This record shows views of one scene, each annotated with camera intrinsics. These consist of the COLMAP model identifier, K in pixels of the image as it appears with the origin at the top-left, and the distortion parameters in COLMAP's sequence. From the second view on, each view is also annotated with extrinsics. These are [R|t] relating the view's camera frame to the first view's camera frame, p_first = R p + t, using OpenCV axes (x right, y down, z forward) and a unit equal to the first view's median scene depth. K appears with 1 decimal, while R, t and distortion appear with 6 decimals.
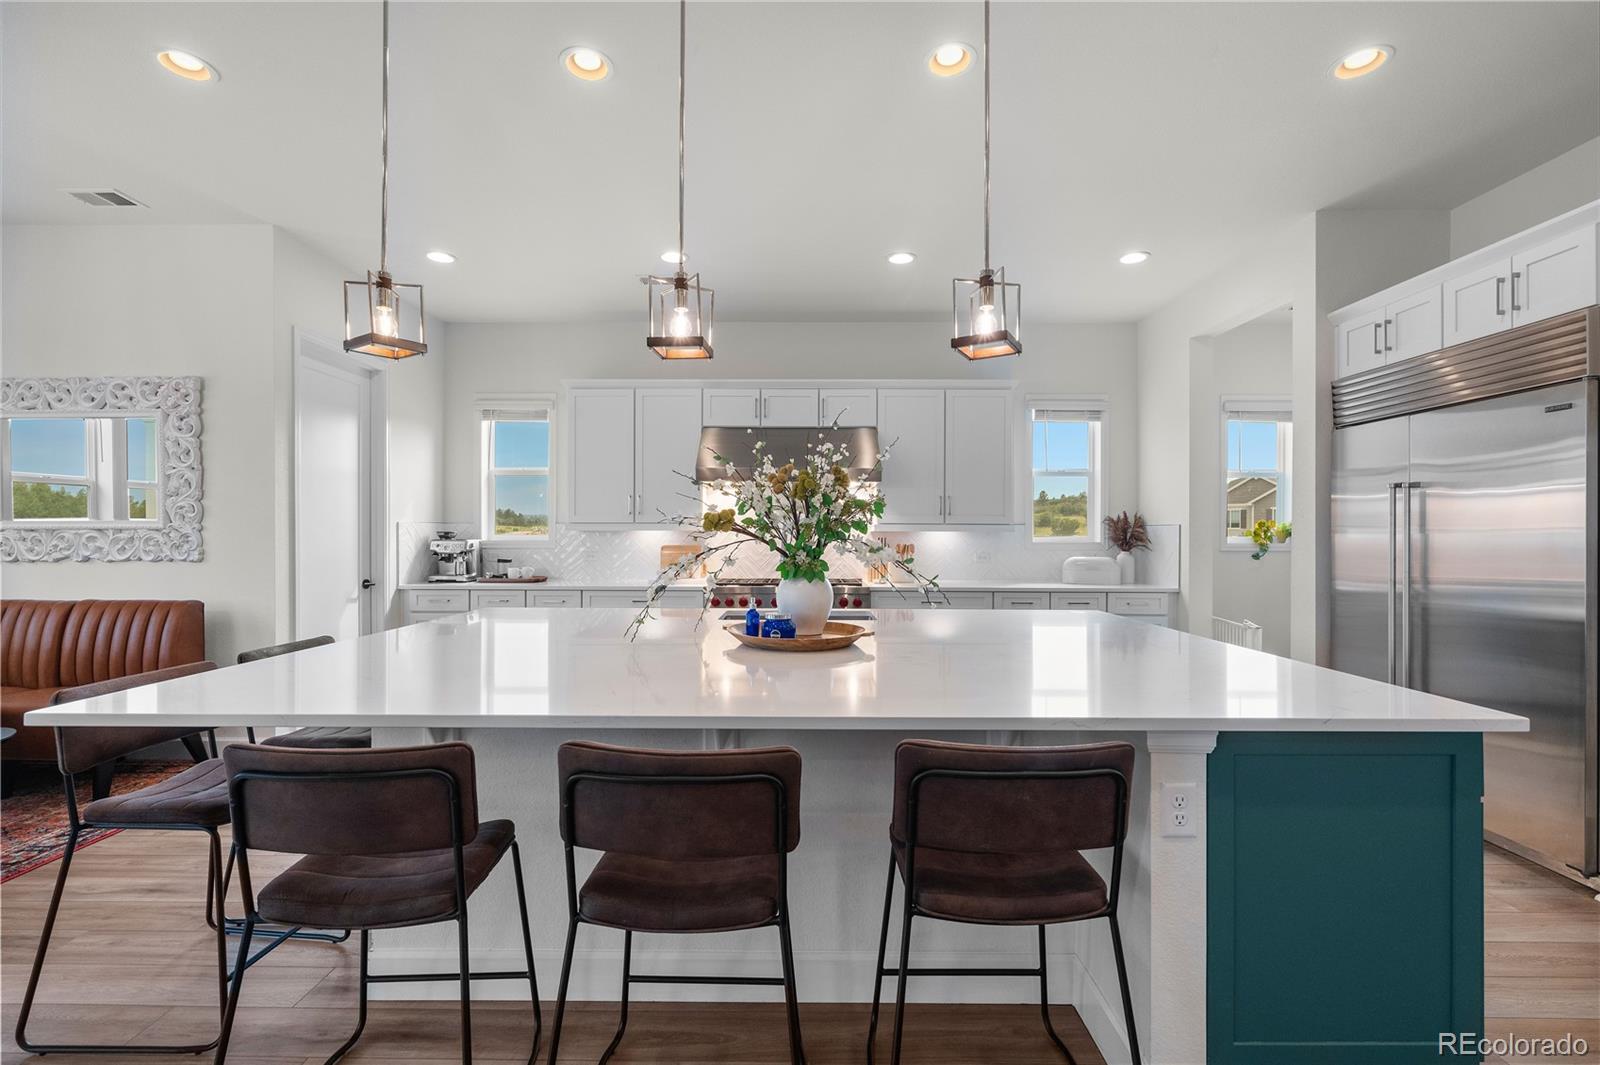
lens RADIAL K [[694.0, 0, 800.5], [0, 694.0, 540.8], [0, 0, 1]] dist [-0.006308, 0.000937]
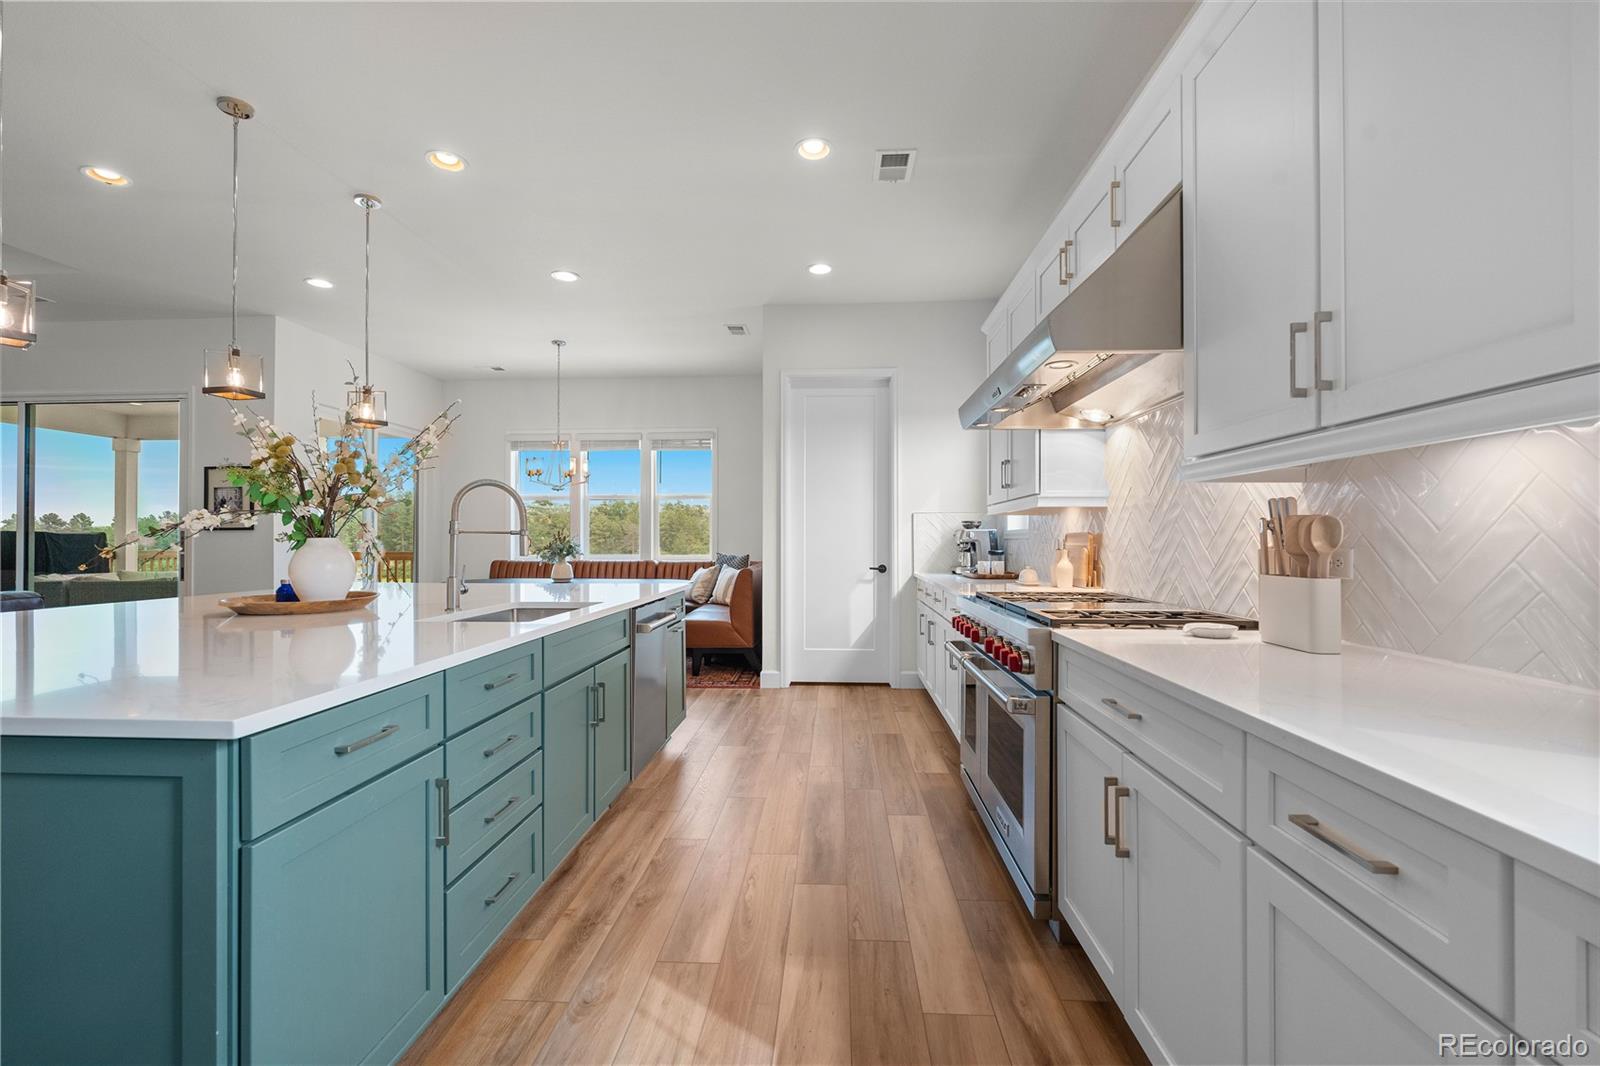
lens RADIAL K [[694.0, 0, 798.4], [0, 694.0, 535.3], [0, 0, 1]] dist [-0.006308, 0.000937]
pose [[-0.047140, -0.009171, -0.998846, 0.639924], [-0.006561, 0.999939, -0.008871, 0.023015], [0.998867, 0.006135, -0.047198, 1.139236]]
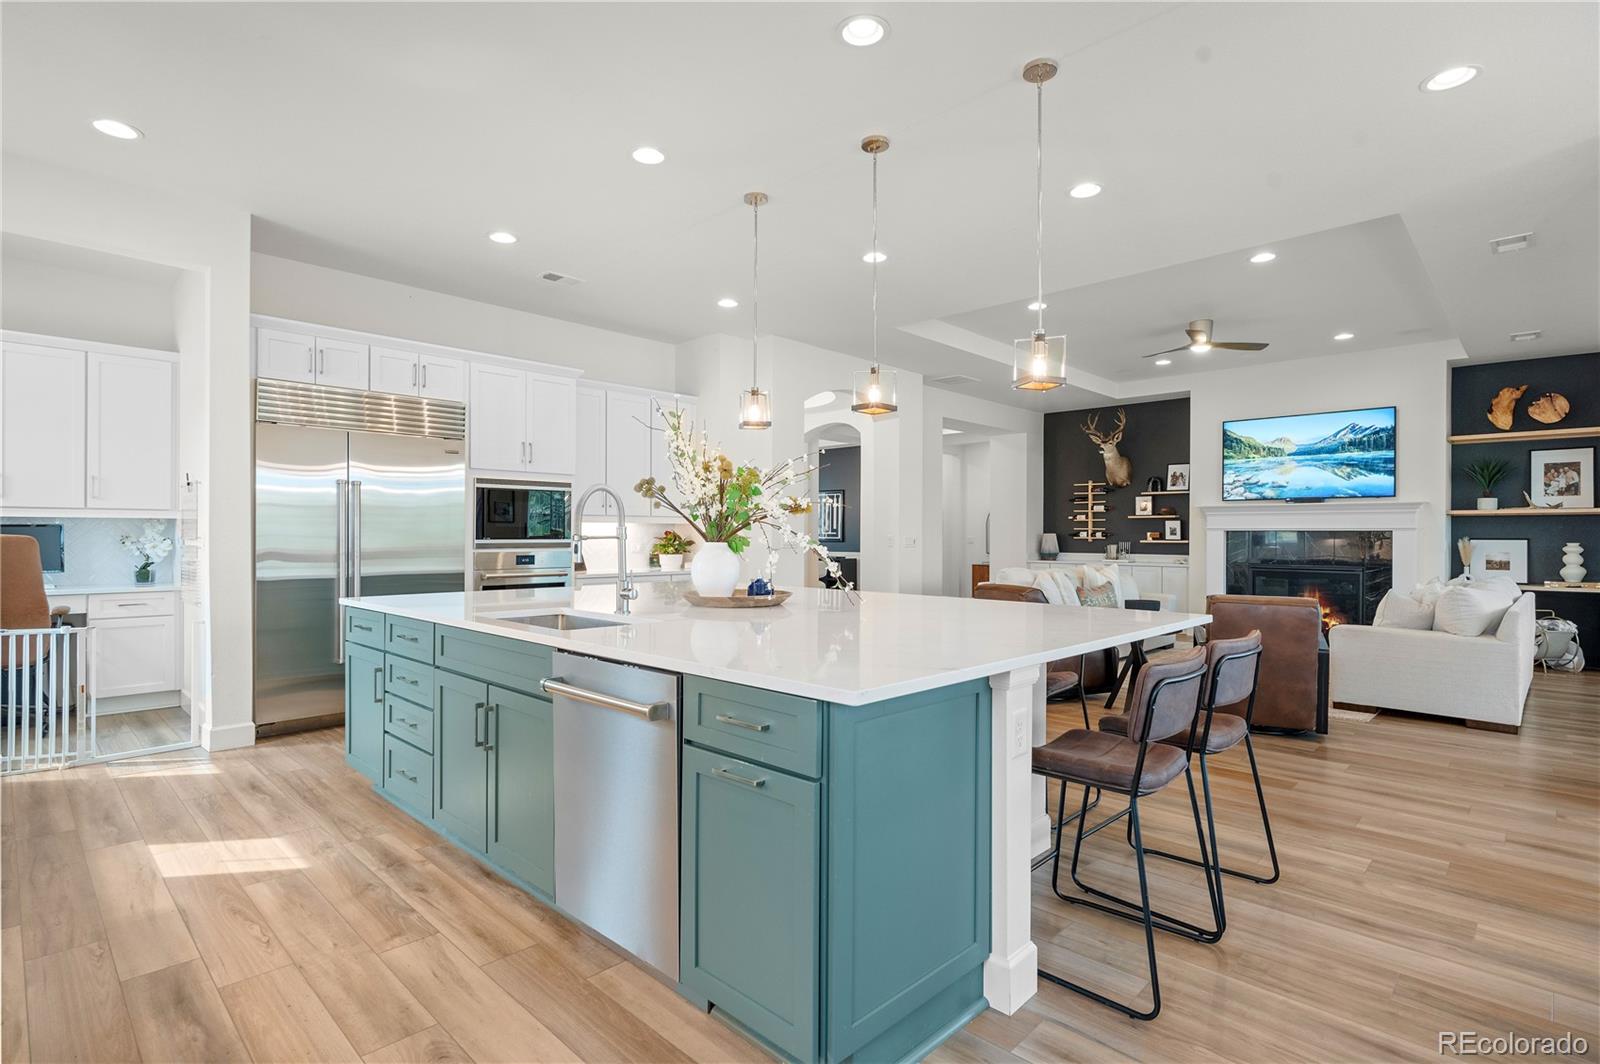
lens RADIAL K [[788.6, 0, 805.7], [0, 788.6, 532.0], [0, 0, 1]] dist [0.003432, -0.000346]
pose [[-0.726132, -0.004419, 0.687541, -0.672651], [-0.001957, 0.999989, 0.004360, 0.005761], [-0.687553, 0.001821, -0.726132, 1.224521]]
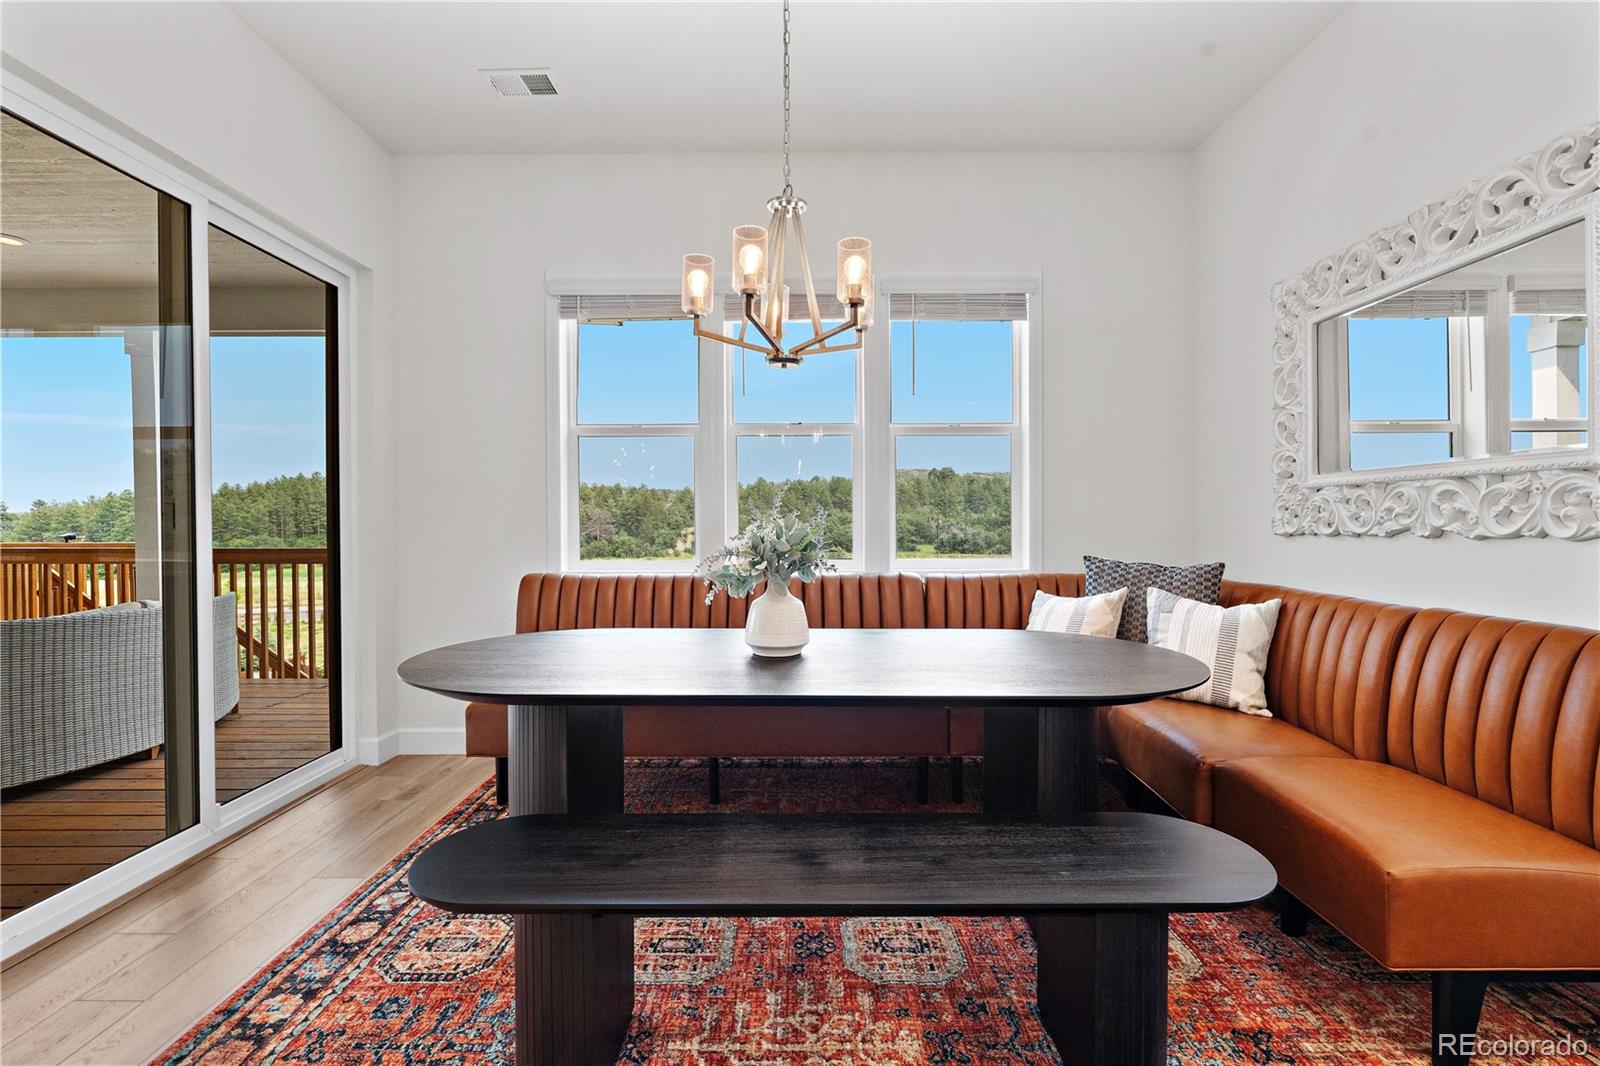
lens RADIAL K [[694.0, 0, 794.1], [0, 694.0, 531.8], [0, 0, 1]] dist [-0.006308, 0.000937]
pose [[-0.001137, 0.008599, -0.999962, -0.486637], [-0.003401, 0.999957, 0.008603, 0.022659], [0.999994, 0.003410, -0.001108, 0.490077]]
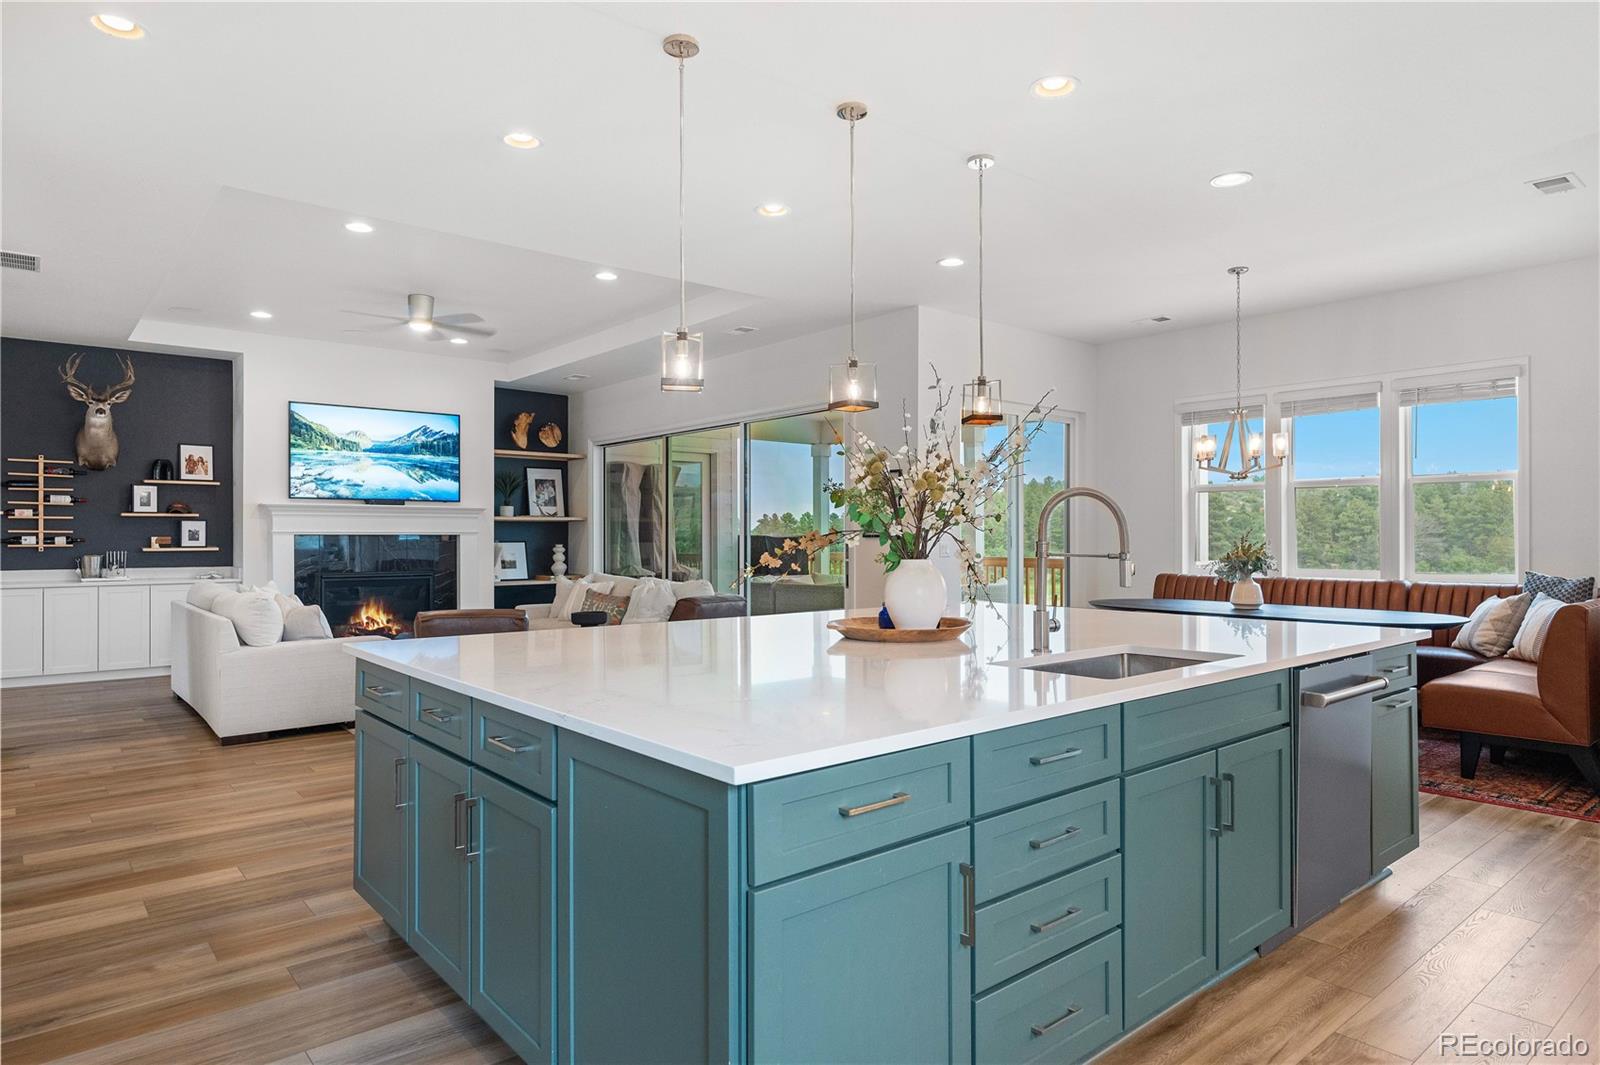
lens RADIAL K [[940.8, 0, 801.4], [0, 940.8, 534.0], [0, 0, 1]] dist [-0.001861, -0.001225]
pose [[-0.757074, -0.004140, -0.653316, 0.609229], [-0.005423, 0.999985, -0.000052, 0.001516], [0.653307, 0.003503, -0.757085, 1.207239]]
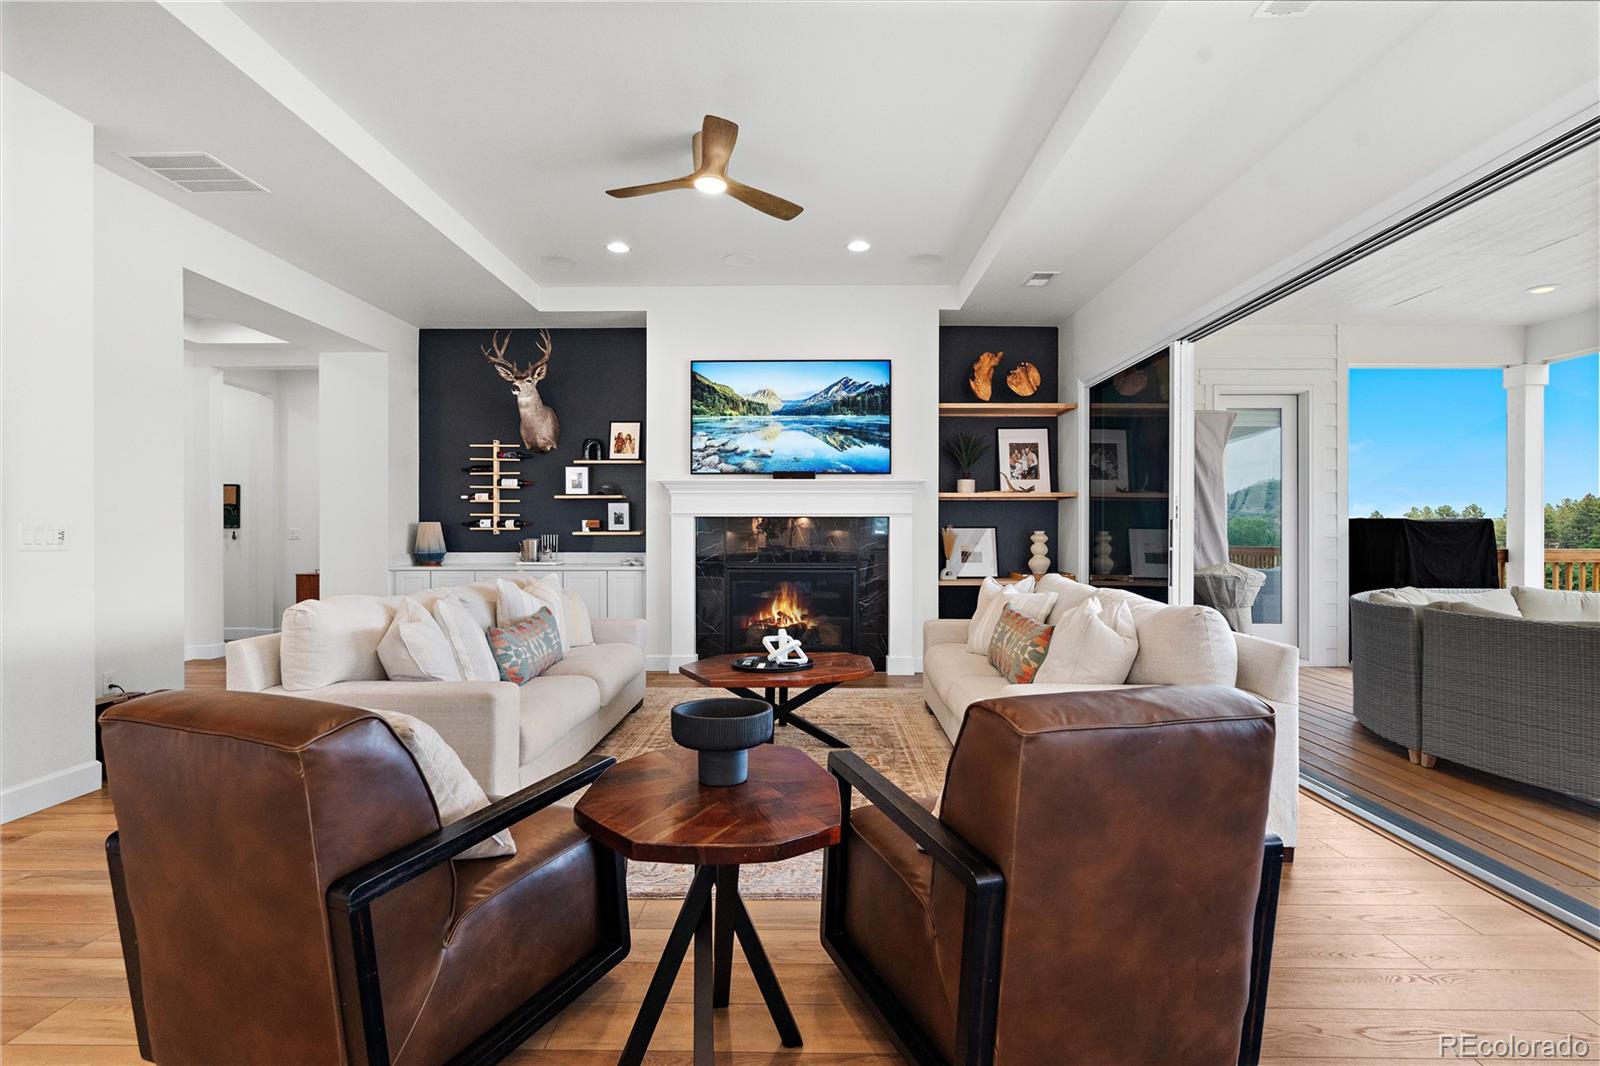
lens RADIAL K [[756.1, 0, 805.7], [0, 756.1, 532.1], [0, 0, 1]] dist [-0.004795, 0.000787]
pose [[-0.999977, -0.003631, 0.005715, -0.199549], [-0.003588, 0.999966, 0.007463, 0.029236], [-0.005742, 0.007442, -0.999956, 0.223245]]
